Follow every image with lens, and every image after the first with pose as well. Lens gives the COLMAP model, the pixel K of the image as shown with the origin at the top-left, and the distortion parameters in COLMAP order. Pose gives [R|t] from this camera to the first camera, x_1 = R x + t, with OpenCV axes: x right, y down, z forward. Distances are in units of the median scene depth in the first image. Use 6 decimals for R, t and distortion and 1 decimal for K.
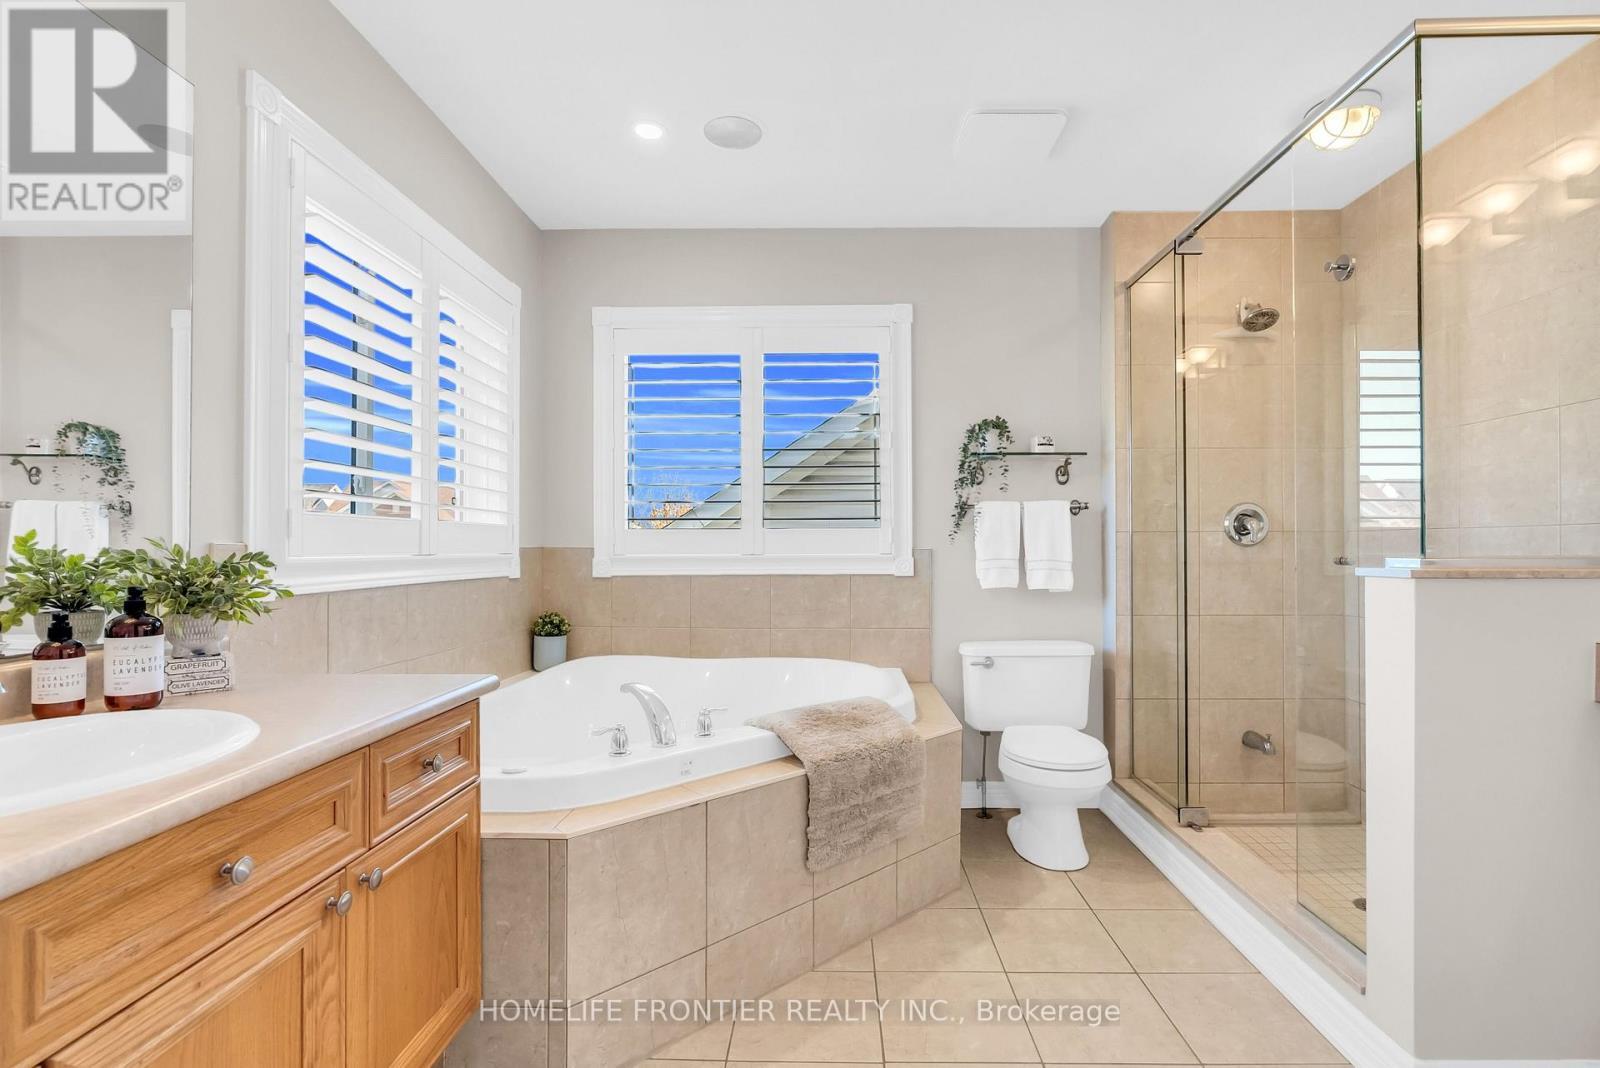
lens RADIAL K [[788.0, 0, 800.0], [0, 788.0, 534.0], [0, 0, 1]] dist [-0.002832, -0.000085]
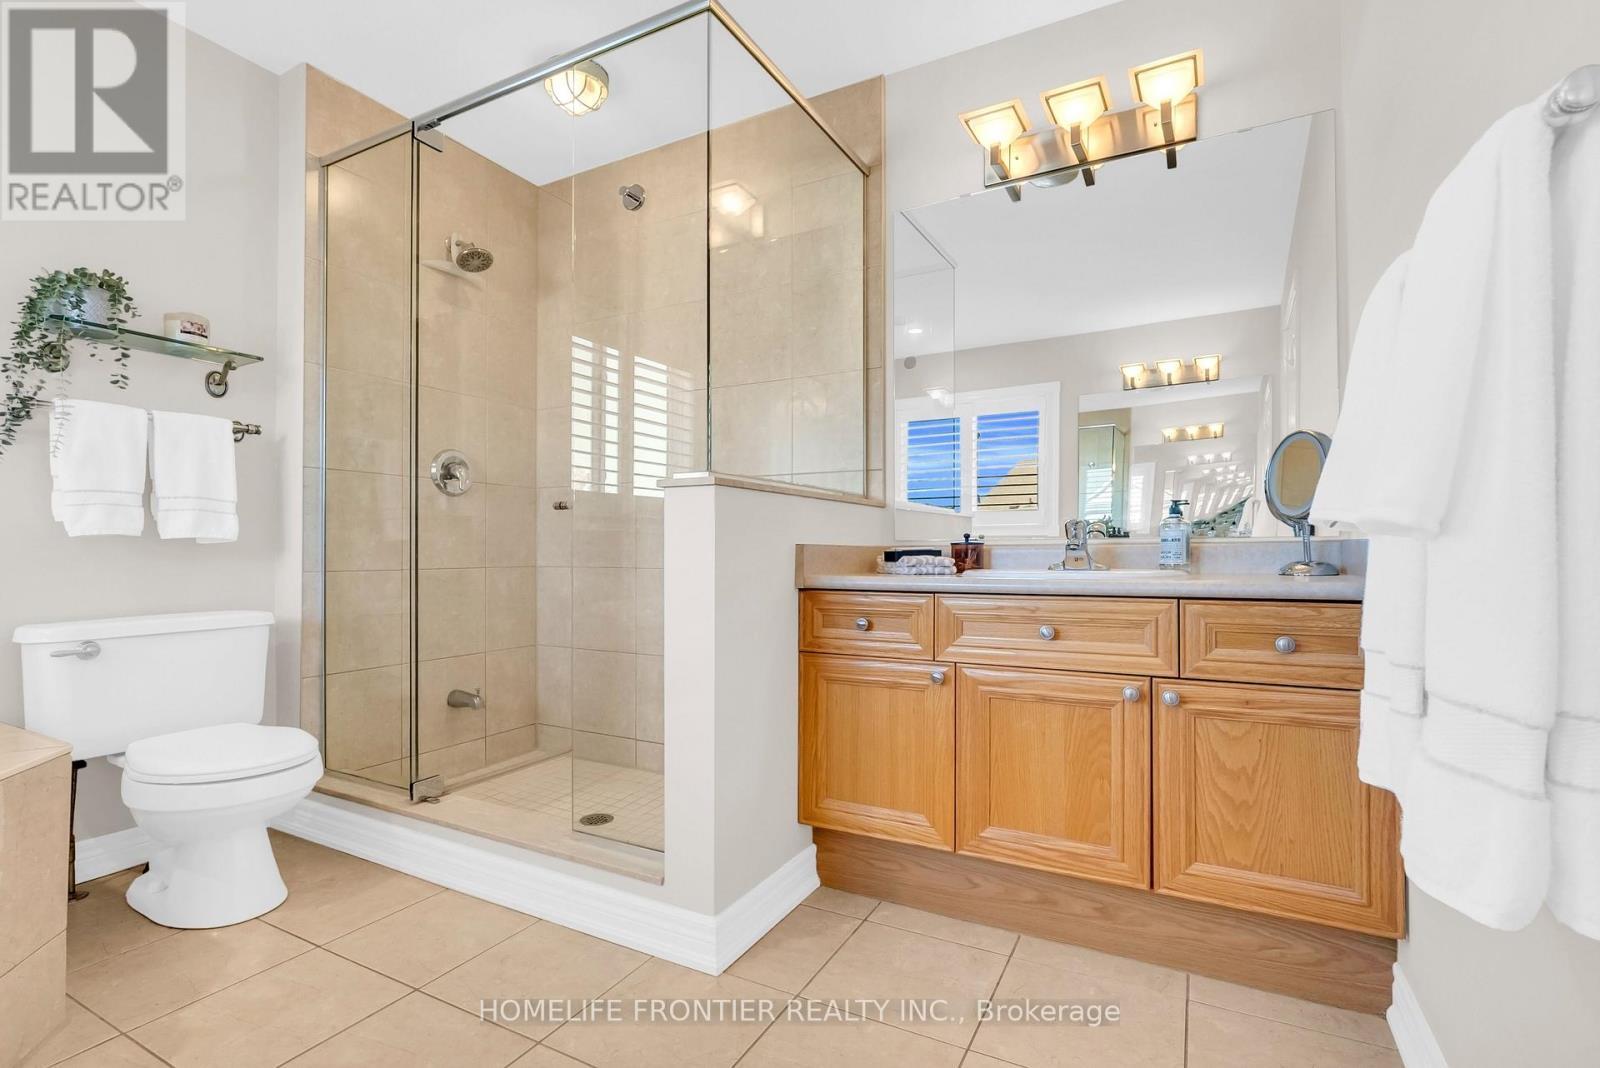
lens RADIAL K [[746.9, 0, 837.9], [0, 746.9, 543.9], [0, 0, 1]] dist [0.001311, -0.000012]
pose [[0.420140, 0.013005, 0.907366, -0.053236], [-0.014202, 0.999869, -0.007755, 0.074853], [-0.907348, -0.009629, 0.420270, 0.206056]]
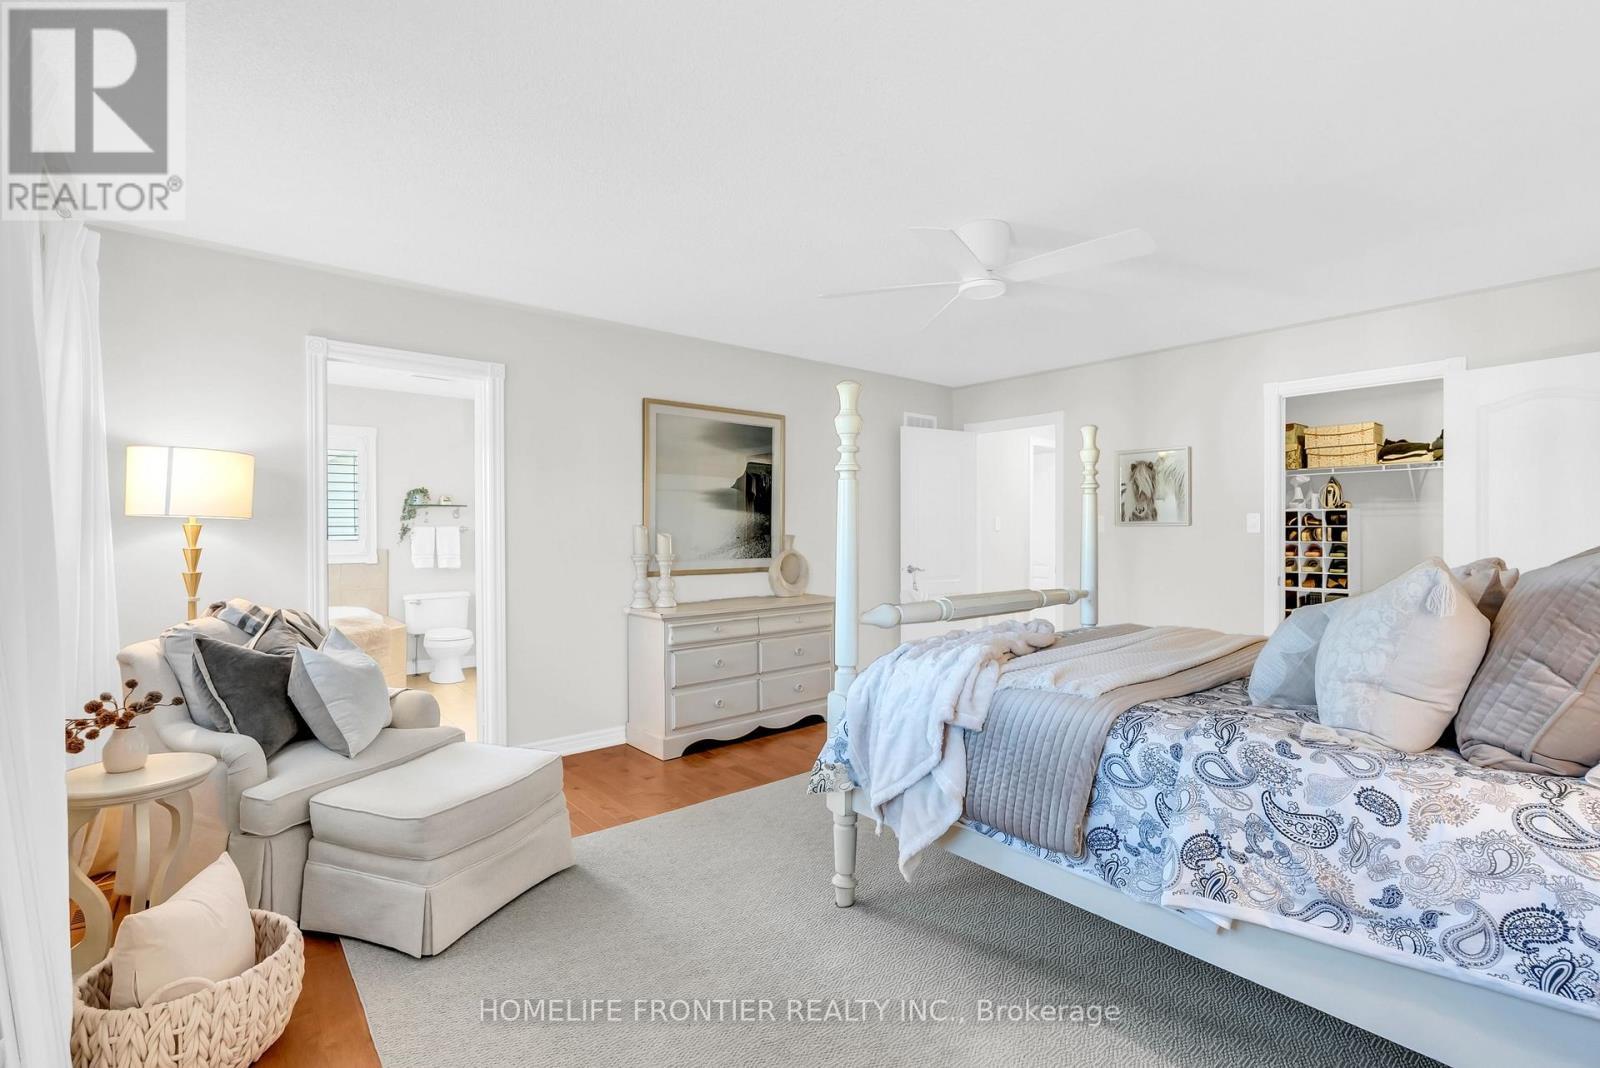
lens RADIAL K [[734.7, 0, 795.3], [0, 734.7, 530.0], [0, 0, 1]] dist [-0.001135, -0.000276]
pose [[0.756781, -0.002846, 0.653662, -0.298219], [-0.005820, 0.999922, 0.011093, -0.064669], [-0.653642, -0.012200, 0.756706, -1.210958]]
